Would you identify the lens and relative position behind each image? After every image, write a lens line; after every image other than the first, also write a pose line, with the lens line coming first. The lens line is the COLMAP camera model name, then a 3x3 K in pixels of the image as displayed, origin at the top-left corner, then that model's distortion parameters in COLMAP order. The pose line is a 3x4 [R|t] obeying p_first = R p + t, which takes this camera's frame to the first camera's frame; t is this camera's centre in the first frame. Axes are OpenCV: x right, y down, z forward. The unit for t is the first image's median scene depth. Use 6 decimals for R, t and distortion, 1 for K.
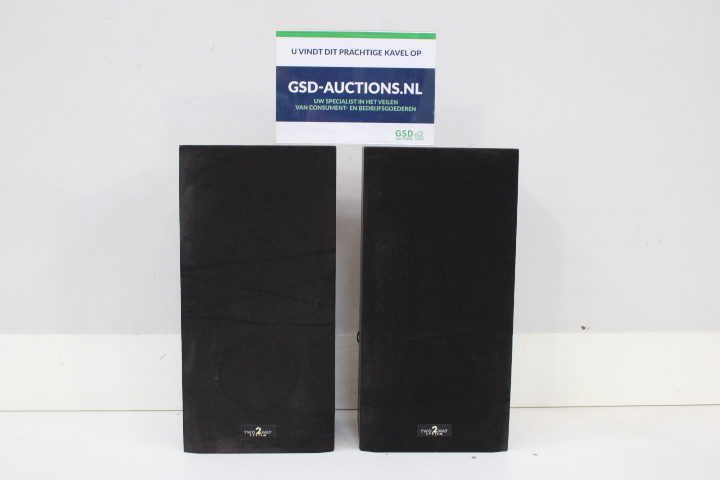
lens RADIAL K [[839.4, 0, 360.0], [0, 839.4, 240.0], [0, 0, 1]] dist [-0.065694, -0.005183]
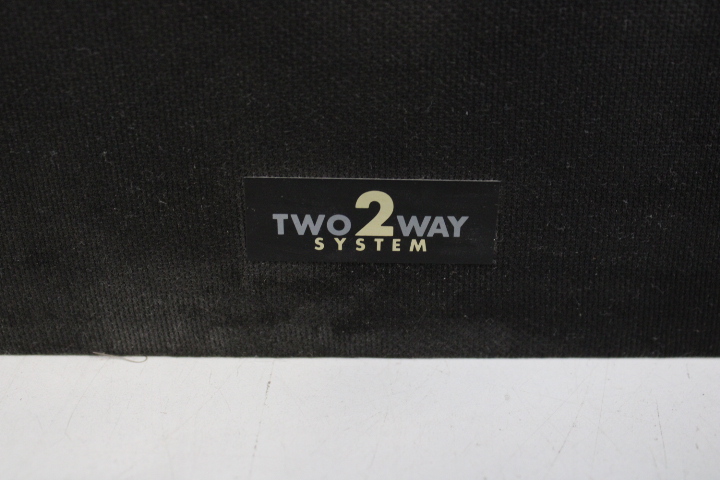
lens RADIAL K [[949.9, 0, 360.0], [0, 949.9, 240.0], [0, 0, 1]] dist [-0.055455, 0.059741]
pose [[0.998781, 0.018516, -0.045758, -0.116118], [-0.002491, 0.944705, 0.327911, 0.179616], [0.049300, -0.327397, 0.943600, 0.845393]]
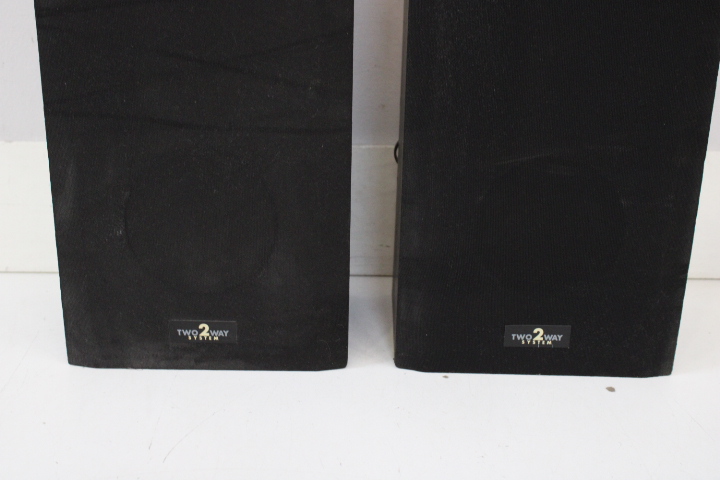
lens RADIAL K [[949.9, 0, 360.0], [0, 949.9, 240.0], [0, 0, 1]] dist [-0.055455, 0.059741]
pose [[0.999093, 0.022485, -0.036158, -0.002552], [-0.013787, 0.974281, 0.224912, 0.036243], [0.040286, -0.224210, 0.973708, 0.430500]]
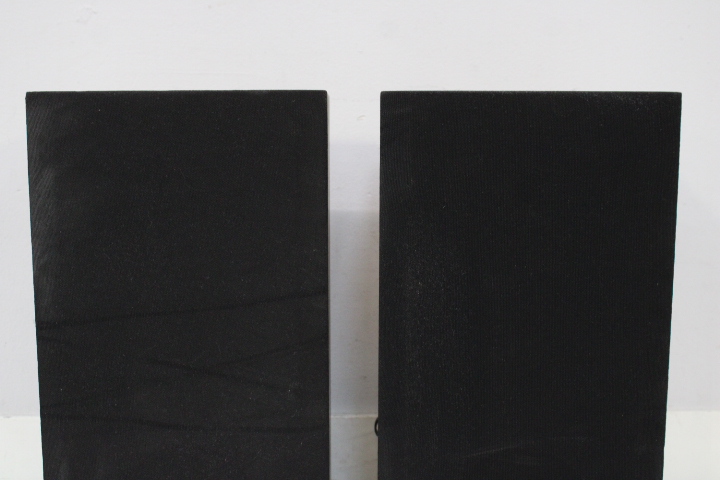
lens RADIAL K [[949.9, 0, 360.0], [0, 949.9, 240.0], [0, 0, 1]] dist [-0.055455, 0.059741]
pose [[0.999206, -0.004344, -0.039614, 0.014487], [0.005361, 0.999658, 0.025607, -0.033444], [0.039489, -0.025799, 0.998887, 0.399698]]
